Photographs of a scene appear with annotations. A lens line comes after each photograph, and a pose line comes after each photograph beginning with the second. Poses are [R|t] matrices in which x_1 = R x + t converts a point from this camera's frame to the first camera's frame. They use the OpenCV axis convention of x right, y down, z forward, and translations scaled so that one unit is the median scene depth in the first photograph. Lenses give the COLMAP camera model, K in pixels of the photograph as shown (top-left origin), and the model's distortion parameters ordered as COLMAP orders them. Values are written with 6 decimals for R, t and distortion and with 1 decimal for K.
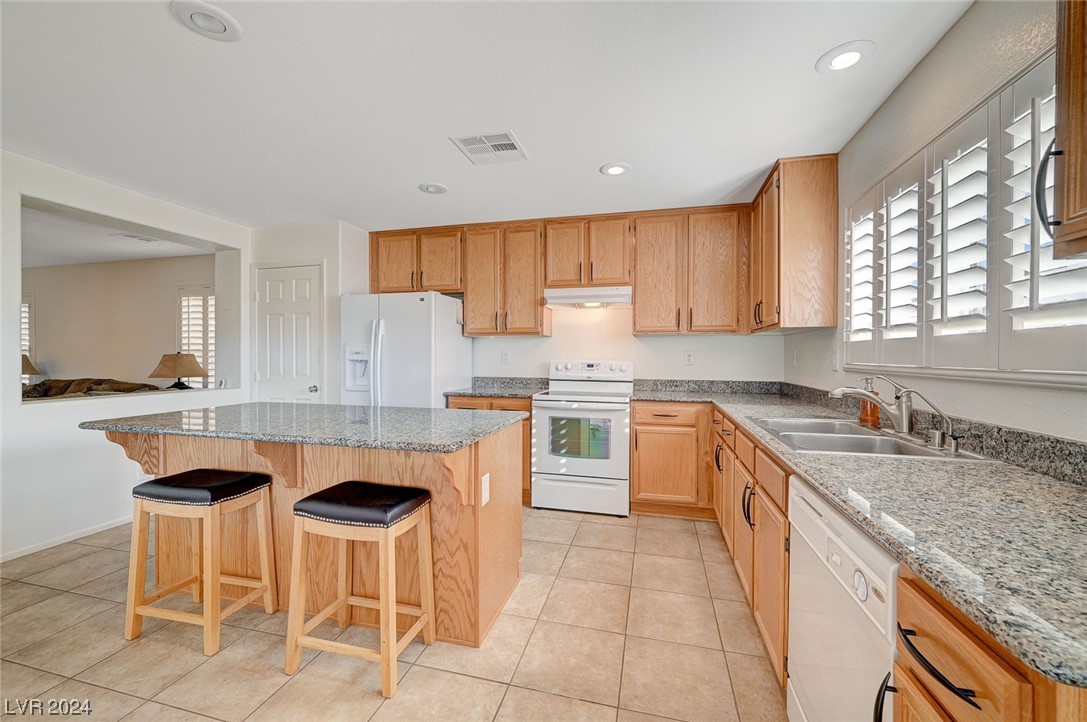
lens RADIAL K [[422.2, 0, 543.5], [0, 422.2, 361.0], [0, 0, 1]] dist [-0.000181, 0.000055]
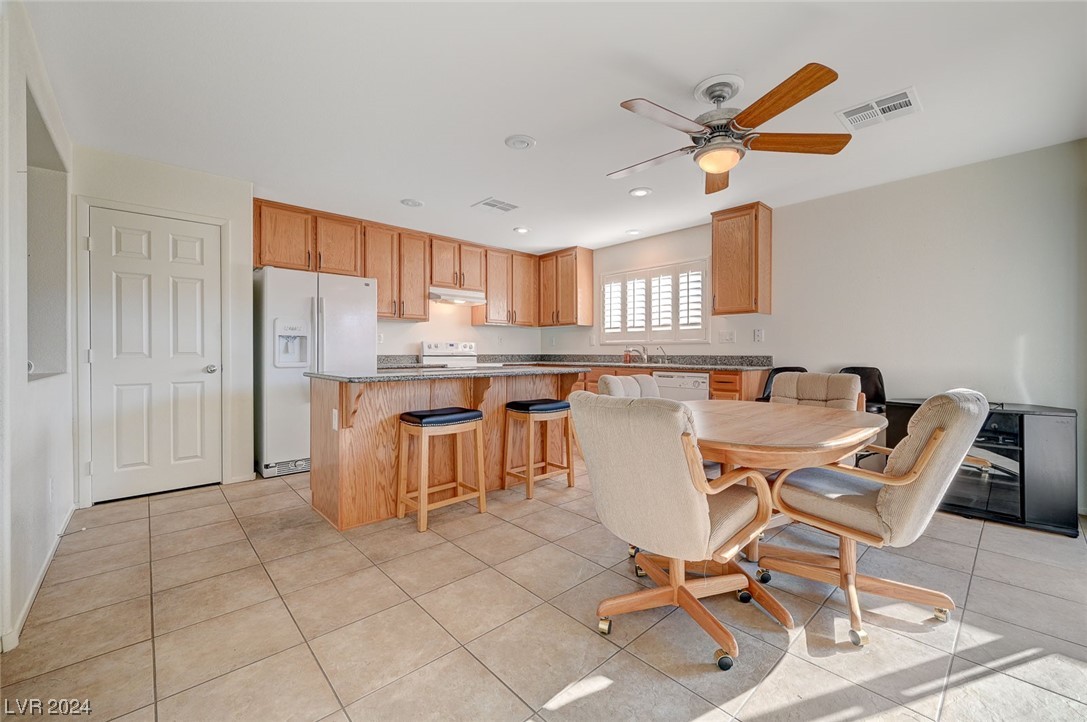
lens RADIAL K [[429.6, 0, 543.8], [0, 429.6, 354.5], [0, 0, 1]] dist [-0.000419, 0.000255]
pose [[0.556966, -0.006667, 0.830508, -0.934369], [0.010401, 0.999945, 0.001052, 0.045866], [-0.830470, 0.008052, 0.557005, -0.046491]]
